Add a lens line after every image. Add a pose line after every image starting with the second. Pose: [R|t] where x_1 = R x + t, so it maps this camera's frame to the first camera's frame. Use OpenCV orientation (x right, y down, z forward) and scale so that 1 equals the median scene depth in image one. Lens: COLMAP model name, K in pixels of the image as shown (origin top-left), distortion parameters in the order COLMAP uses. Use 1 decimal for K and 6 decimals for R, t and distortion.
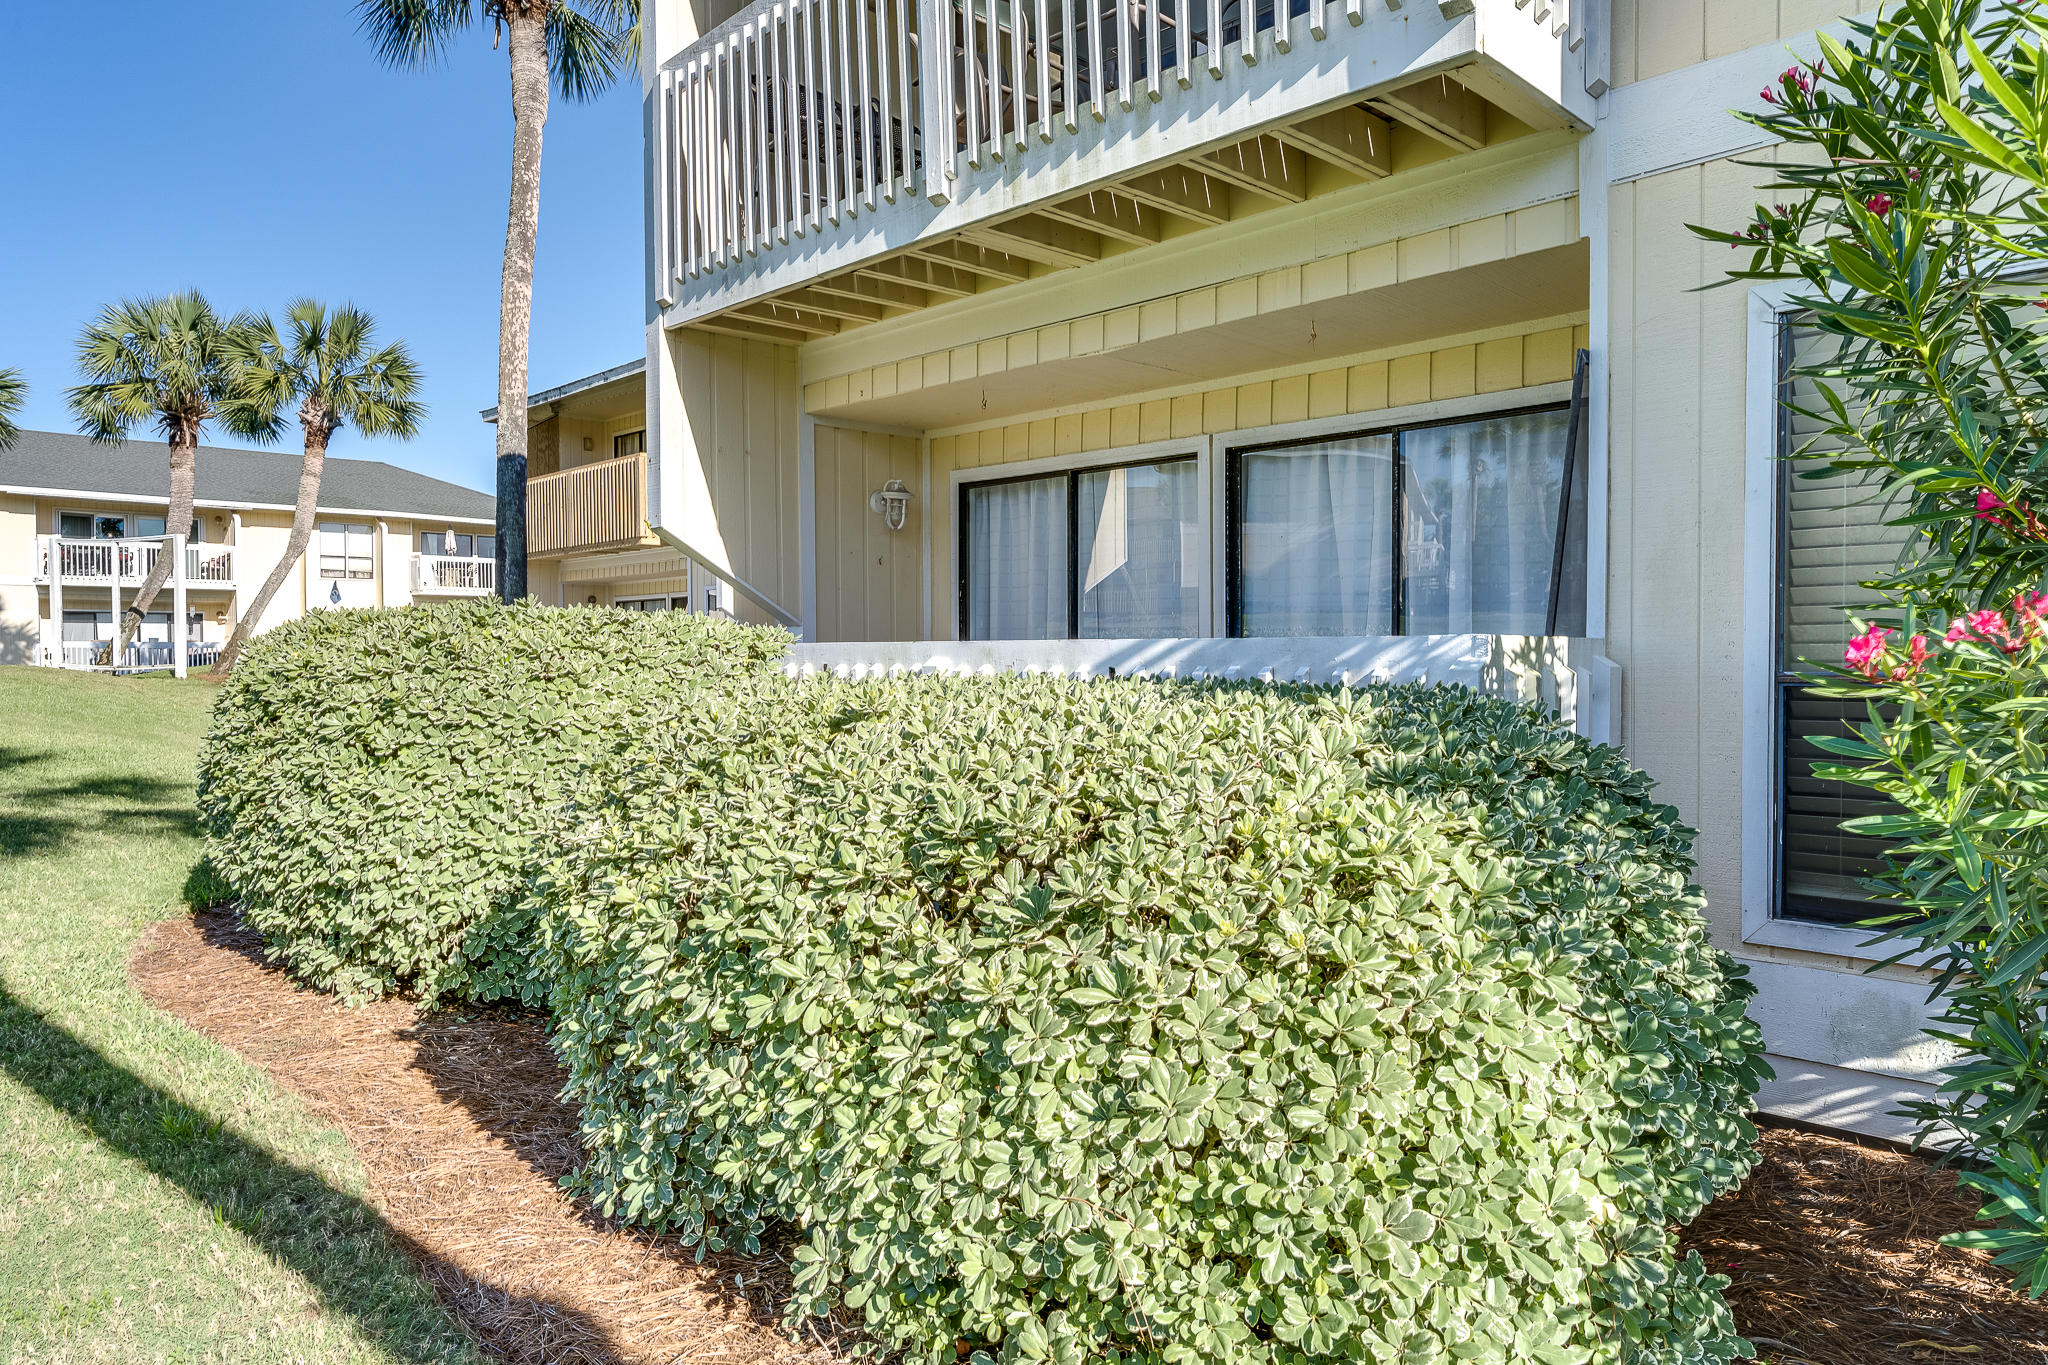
lens RADIAL K [[1289.3, 0, 1024.0], [0, 1289.3, 682.5], [0, 0, 1]] dist [-0.001510, 0.000851]
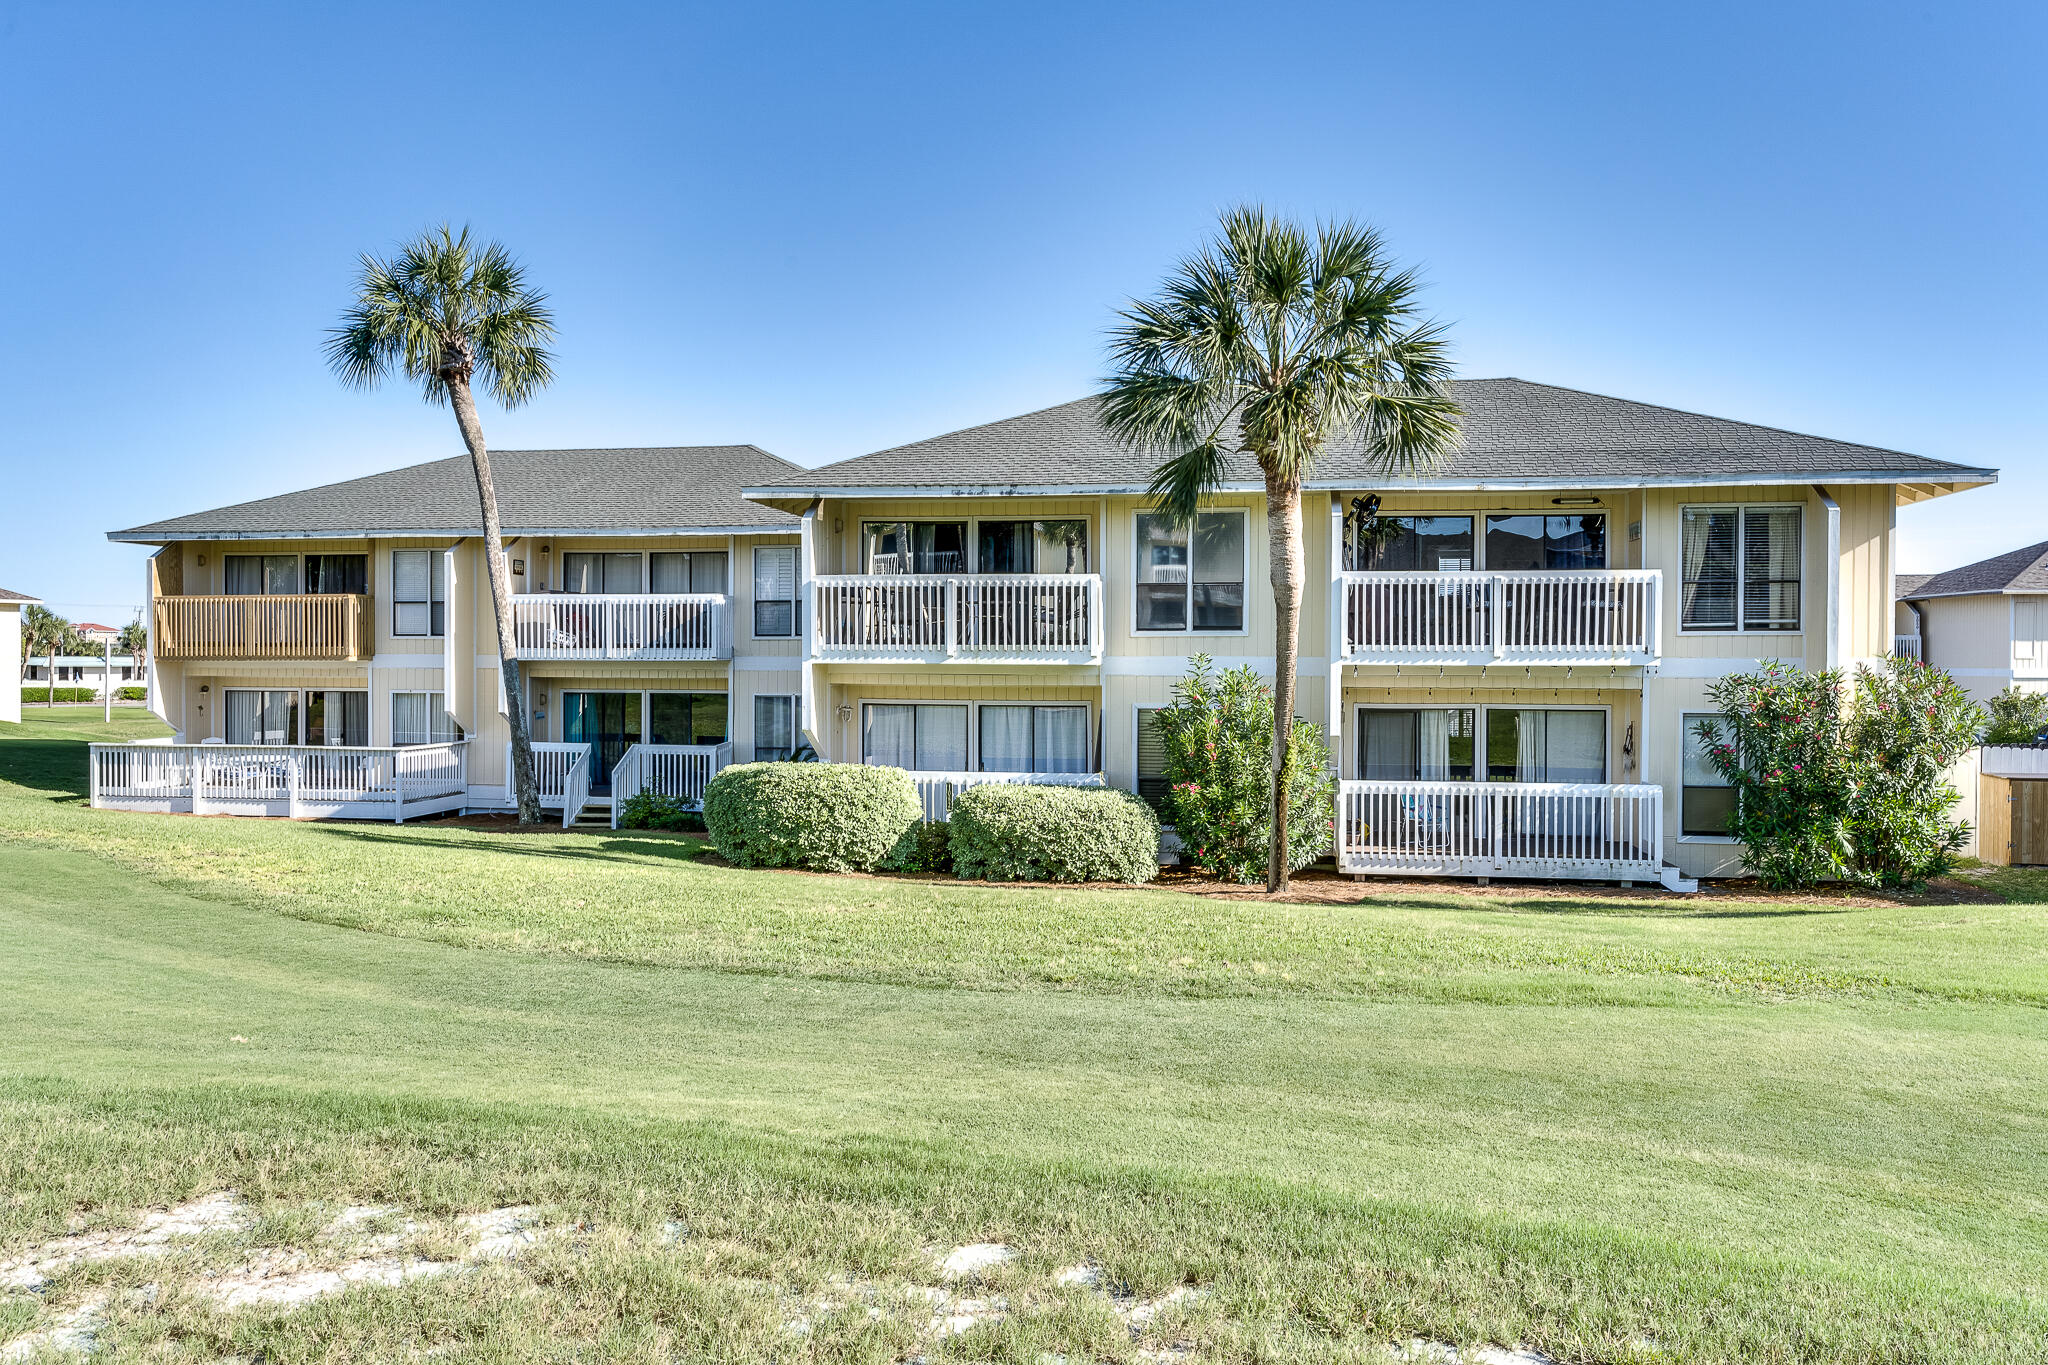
lens RADIAL K [[1562.0, 0, 1024.0], [0, 1562.0, 682.5], [0, 0, 1]] dist [-0.000952, -0.000787]
pose [[0.804360, -0.000124, 0.594142, -0.503735], [0.004633, 0.999971, -0.006064, -0.051409], [-0.594124, 0.007630, 0.804337, -0.543099]]
